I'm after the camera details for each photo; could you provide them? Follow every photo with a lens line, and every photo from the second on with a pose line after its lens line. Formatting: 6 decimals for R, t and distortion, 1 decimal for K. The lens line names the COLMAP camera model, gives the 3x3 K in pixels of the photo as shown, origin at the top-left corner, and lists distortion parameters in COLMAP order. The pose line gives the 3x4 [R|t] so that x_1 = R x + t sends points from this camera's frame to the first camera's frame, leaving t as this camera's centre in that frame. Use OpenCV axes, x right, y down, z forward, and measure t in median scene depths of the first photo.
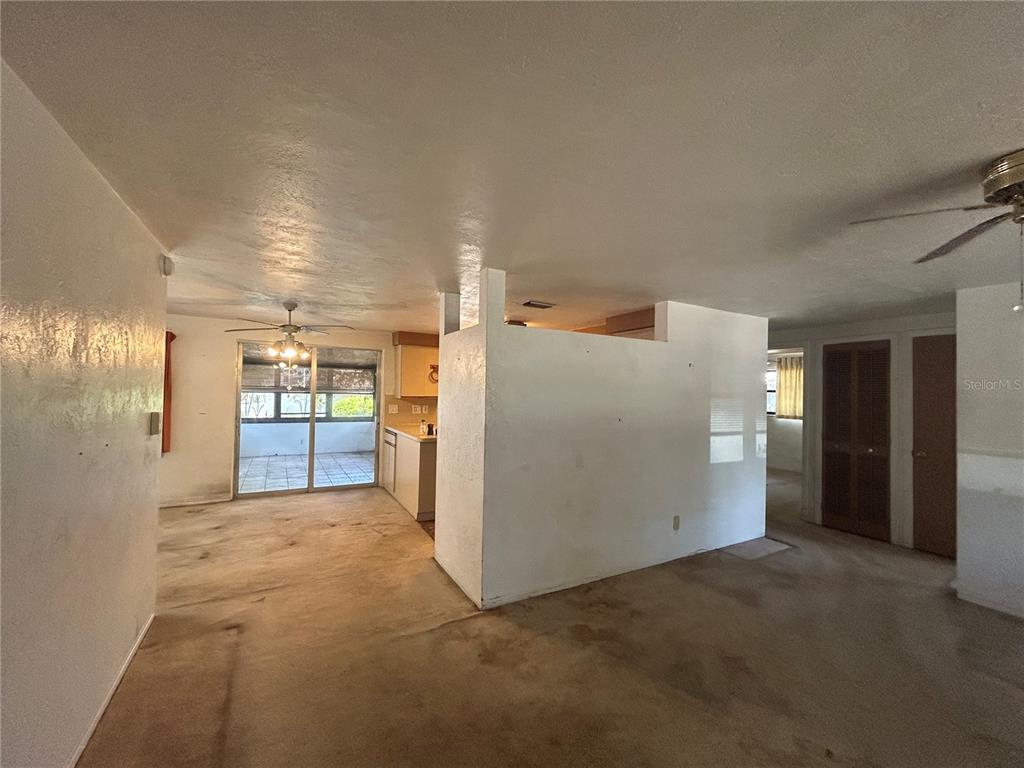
lens RADIAL K [[413.8, 0, 507.2], [0, 413.8, 384.6], [0, 0, 1]] dist [0.001142, 0.000678]
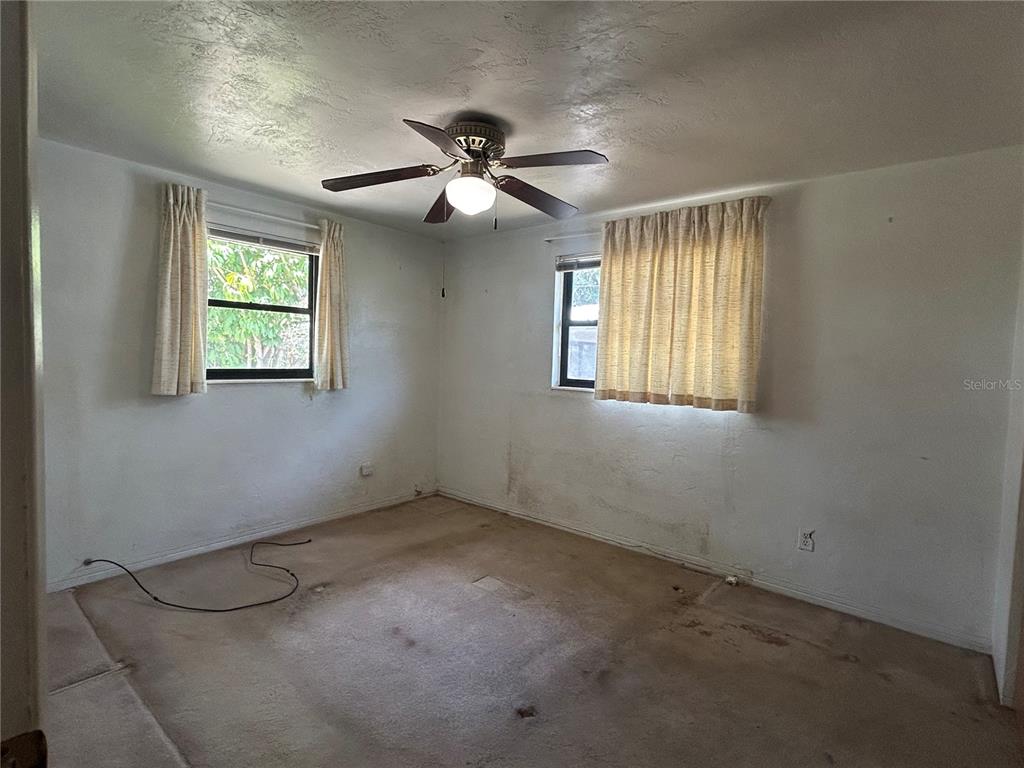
lens RADIAL K [[510.5, 0, 509.6], [0, 510.5, 384.8], [0, 0, 1]] dist [-0.002986, 0.002692]
pose [[0.916632, -0.004537, 0.399707, 0.424723], [-0.026795, 0.996989, 0.072764, 0.042116], [-0.398834, -0.077408, 0.913750, 0.657571]]
